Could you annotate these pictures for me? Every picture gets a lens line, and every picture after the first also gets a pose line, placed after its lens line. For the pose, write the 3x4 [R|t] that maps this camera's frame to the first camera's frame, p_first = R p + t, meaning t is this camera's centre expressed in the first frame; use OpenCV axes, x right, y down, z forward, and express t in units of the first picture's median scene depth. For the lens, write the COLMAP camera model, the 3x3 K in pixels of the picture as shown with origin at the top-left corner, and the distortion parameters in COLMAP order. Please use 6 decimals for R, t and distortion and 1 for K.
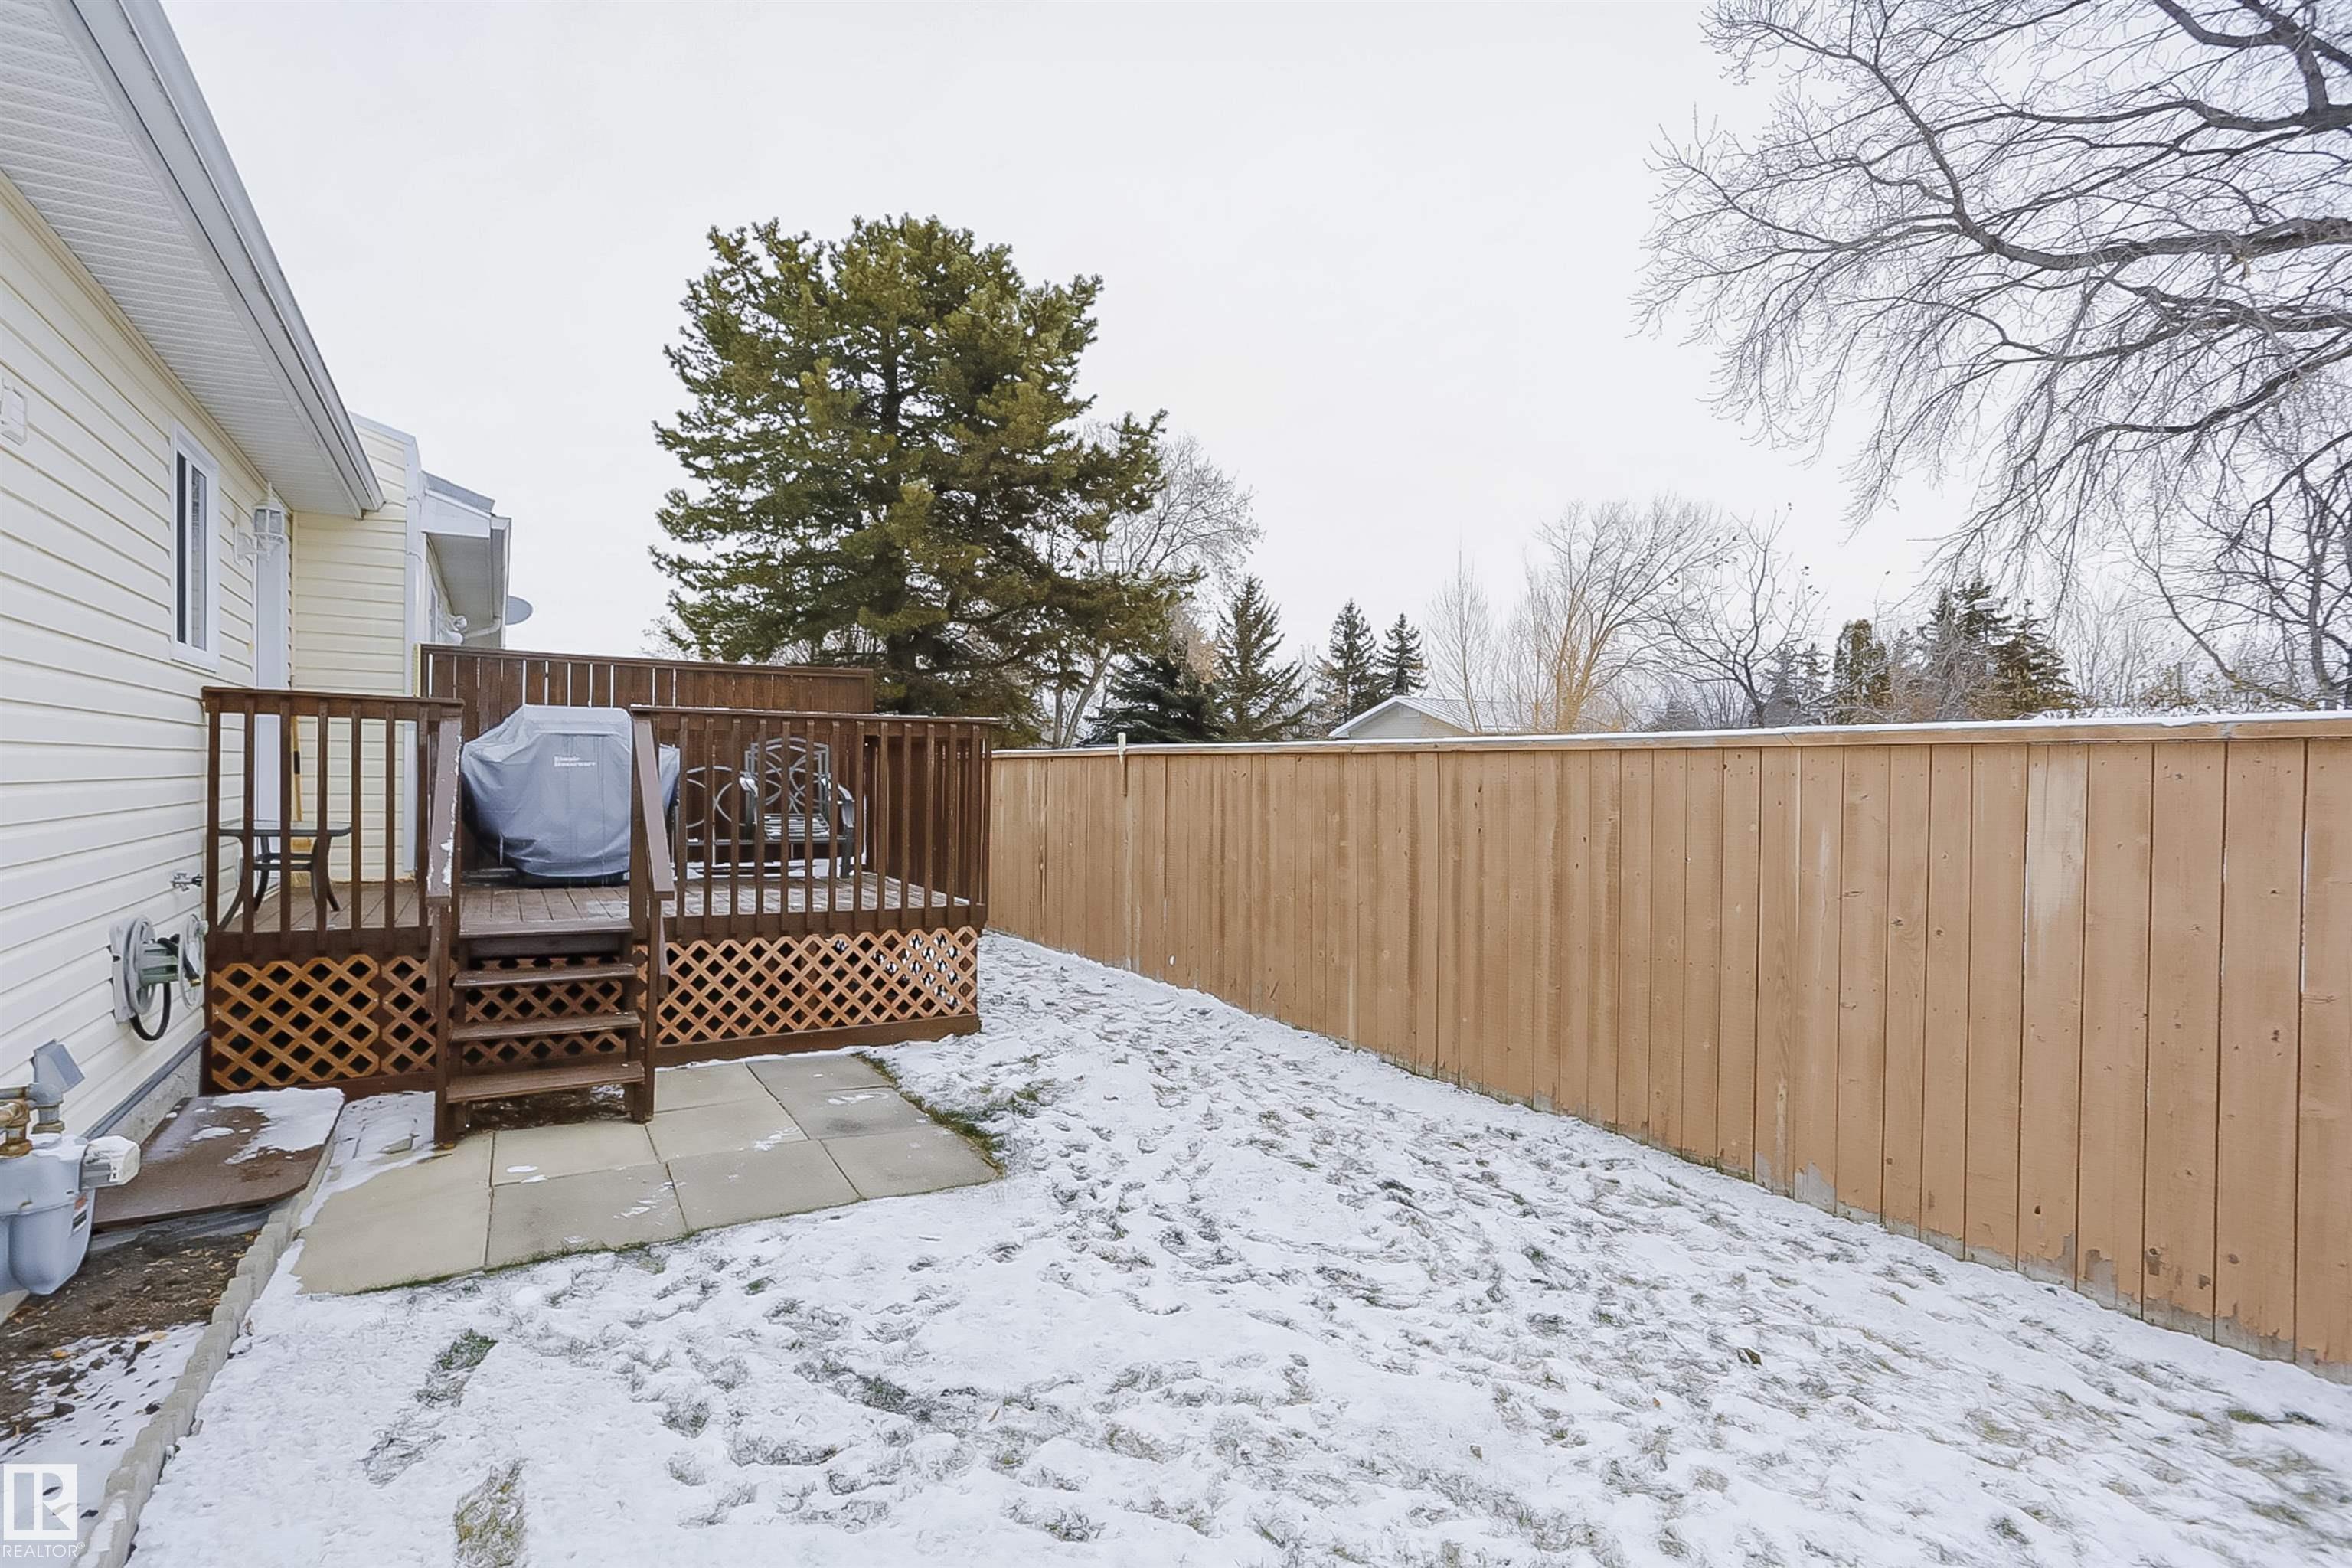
lens RADIAL K [[1177.9, 0, 1172.6], [0, 1177.9, 779.8], [0, 0, 1]] dist [-0.048019, 0.028699]
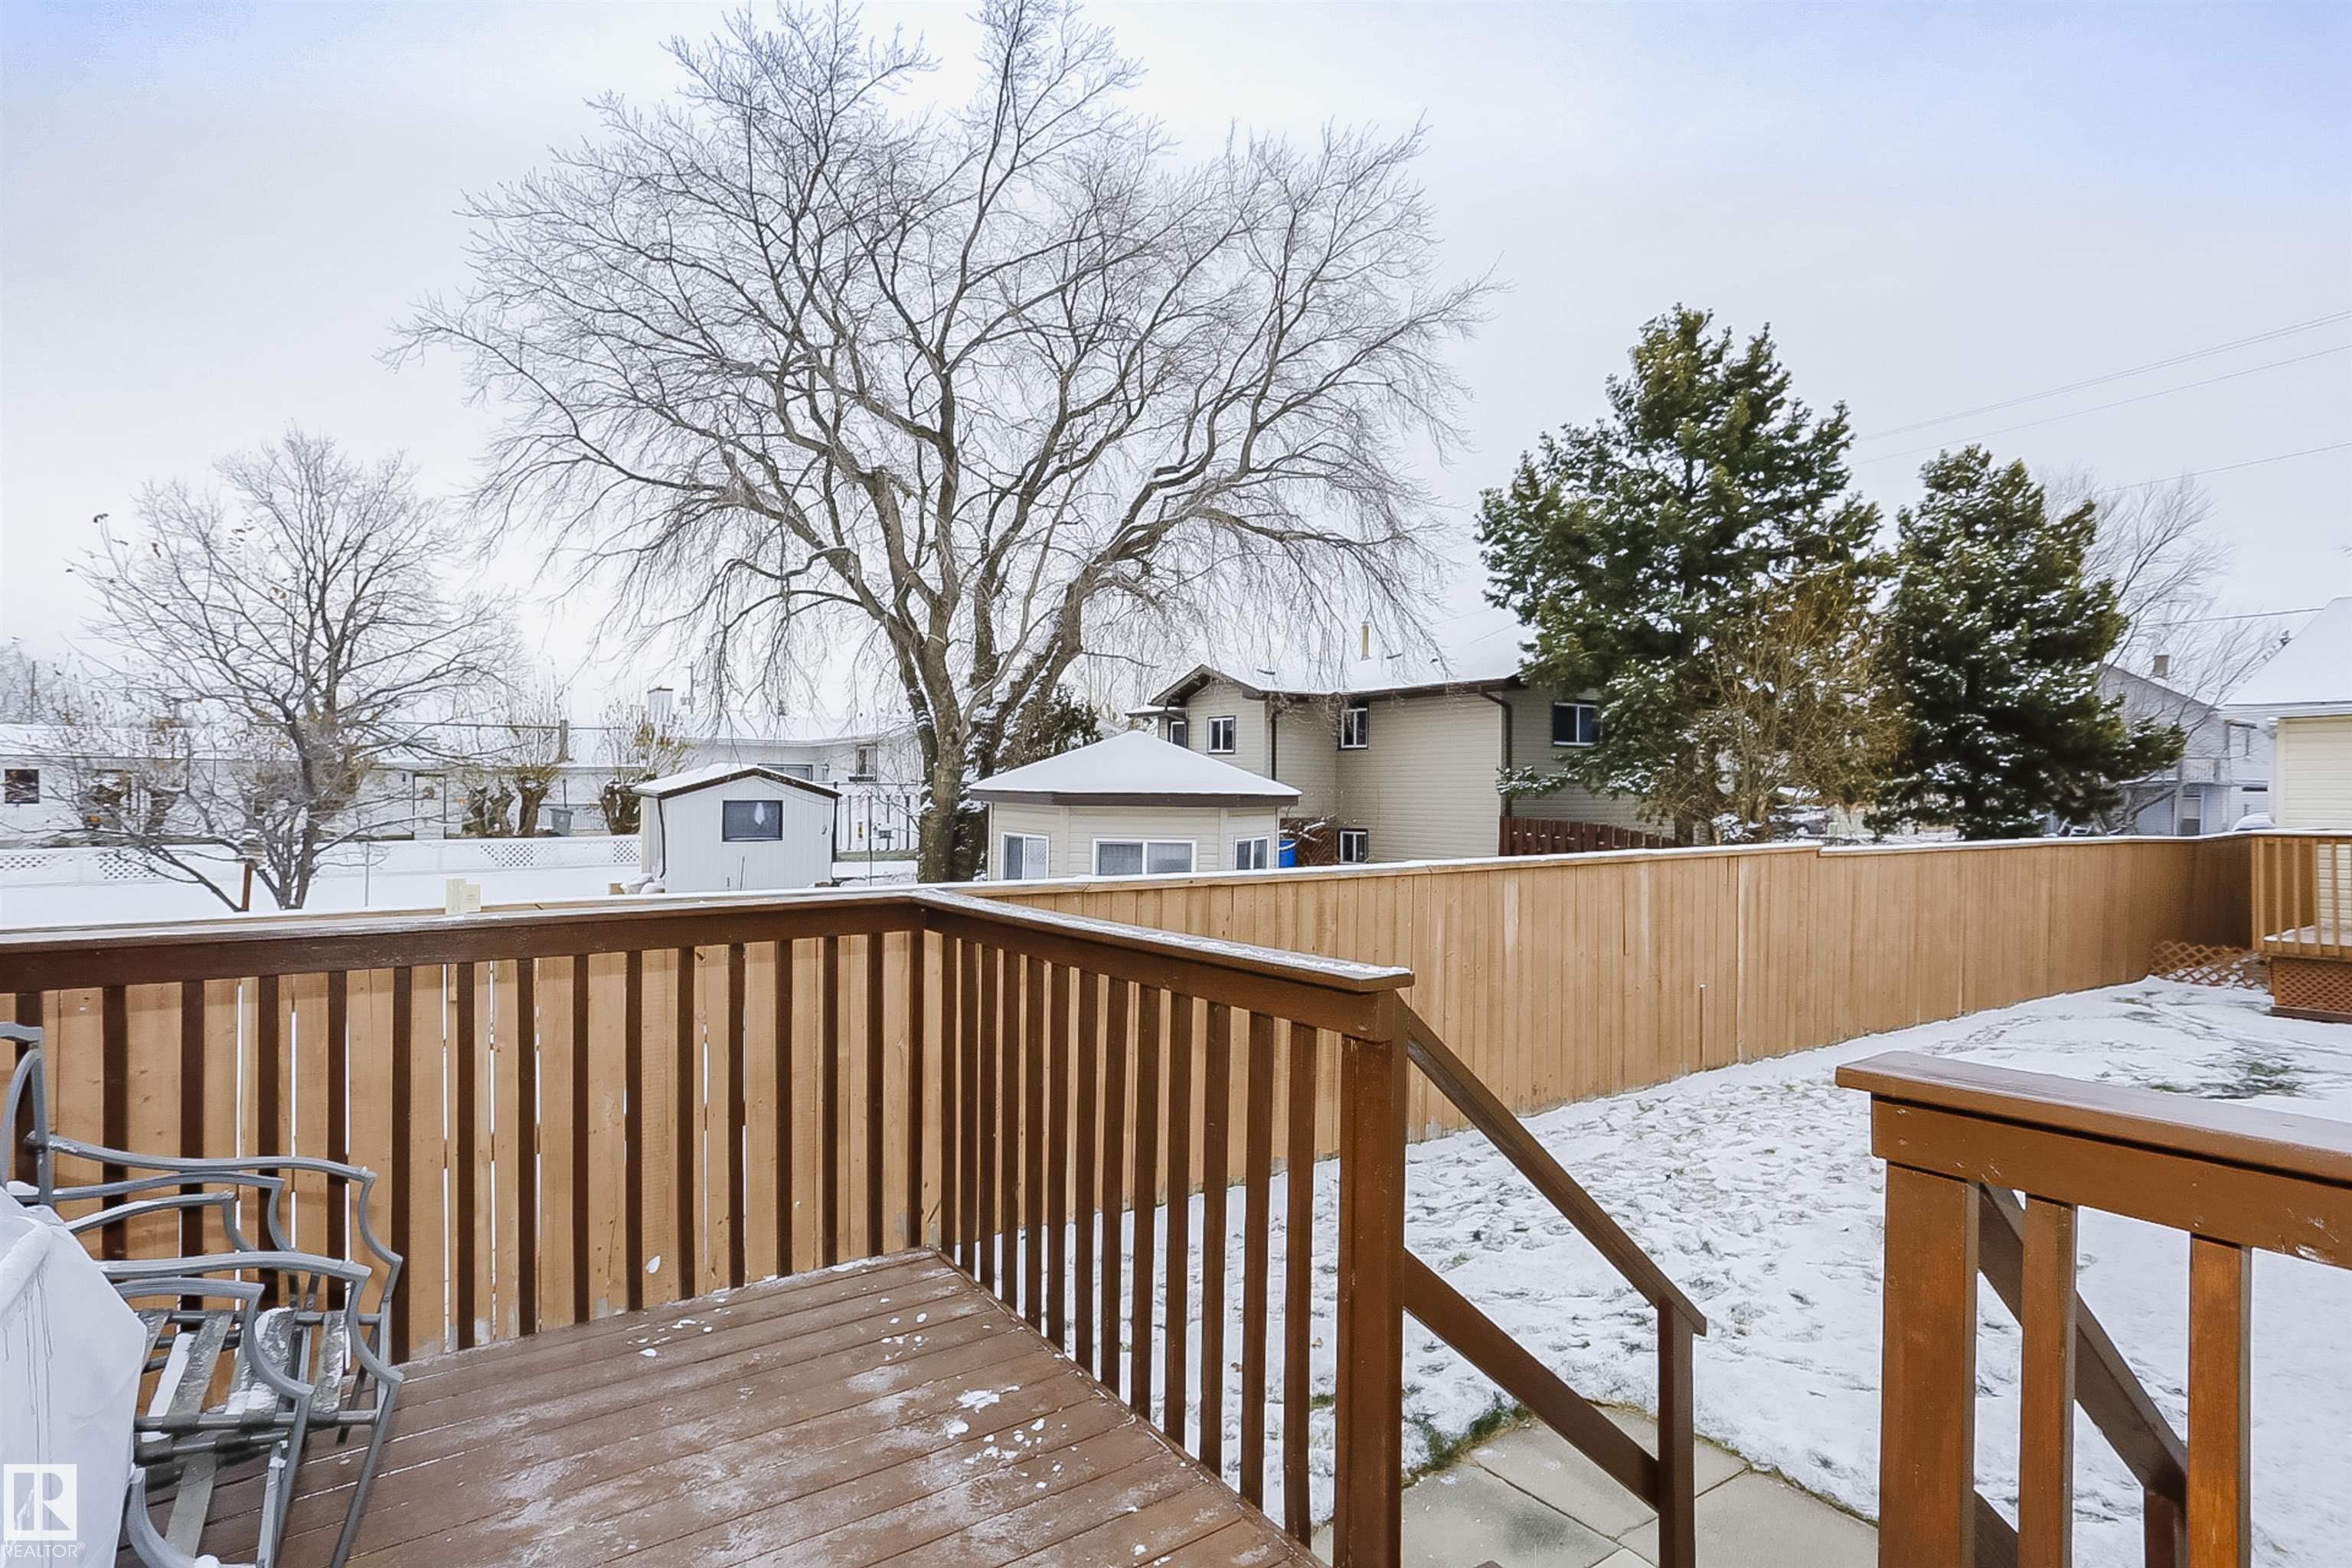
lens RADIAL K [[1177.9, 0, 1173.8], [0, 1177.9, 791.9], [0, 0, 1]] dist [-0.048019, 0.028699]
pose [[-0.073776, -0.006979, 0.997250, -0.689843], [0.002340, 0.999972, 0.007171, -0.097669], [-0.997272, 0.002862, -0.073758, 0.927128]]
